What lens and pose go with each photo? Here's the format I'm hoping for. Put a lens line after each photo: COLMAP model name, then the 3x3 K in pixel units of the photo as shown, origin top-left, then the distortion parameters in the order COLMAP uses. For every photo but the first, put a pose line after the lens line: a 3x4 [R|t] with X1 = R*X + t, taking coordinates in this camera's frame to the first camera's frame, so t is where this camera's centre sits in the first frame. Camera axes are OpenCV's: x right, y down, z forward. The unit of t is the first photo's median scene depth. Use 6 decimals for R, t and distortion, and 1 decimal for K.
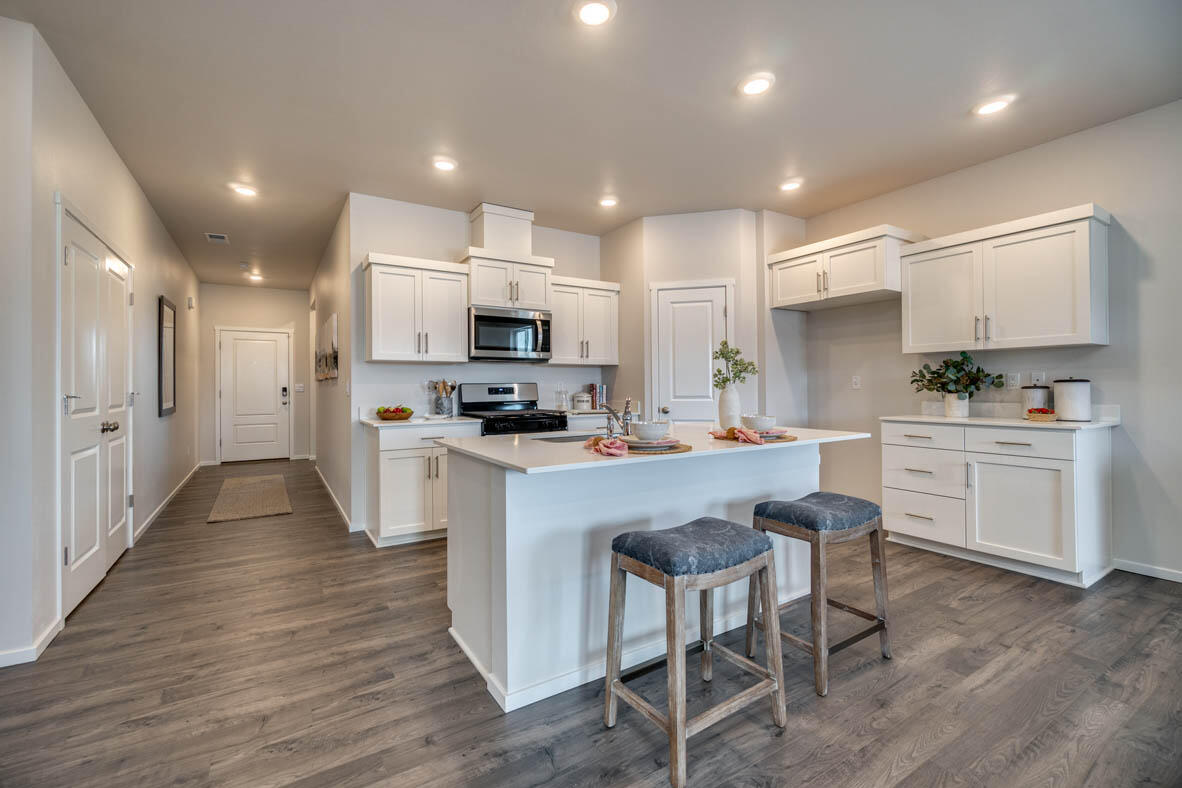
lens RADIAL K [[511.0, 0, 566.8], [0, 511.0, 386.3], [0, 0, 1]] dist [0.007208, -0.001220]
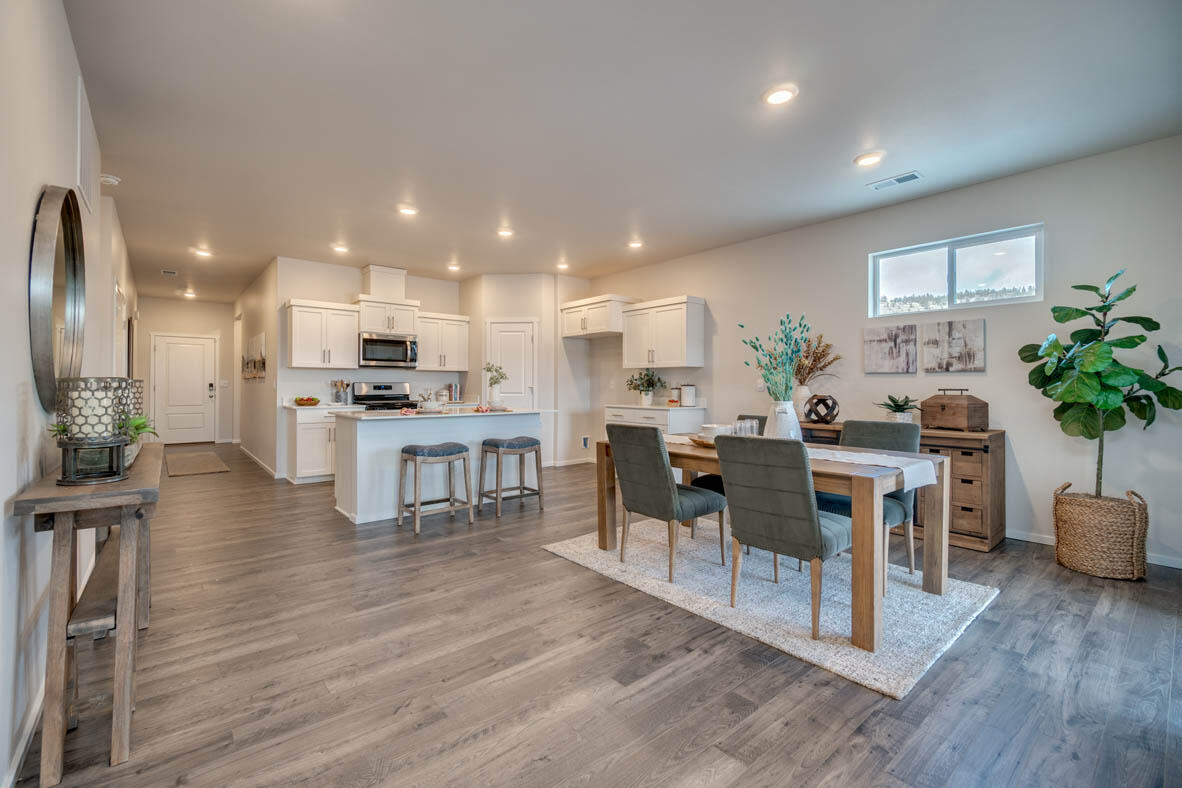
lens RADIAL K [[511.0, 0, 570.6], [0, 511.0, 392.4], [0, 0, 1]] dist [0.007208, -0.001220]
pose [[0.989157, 0.010208, 0.146508, 0.211141], [-0.011964, 0.999867, 0.011110, -0.000614], [-0.146375, -0.012742, 0.989147, -0.609296]]
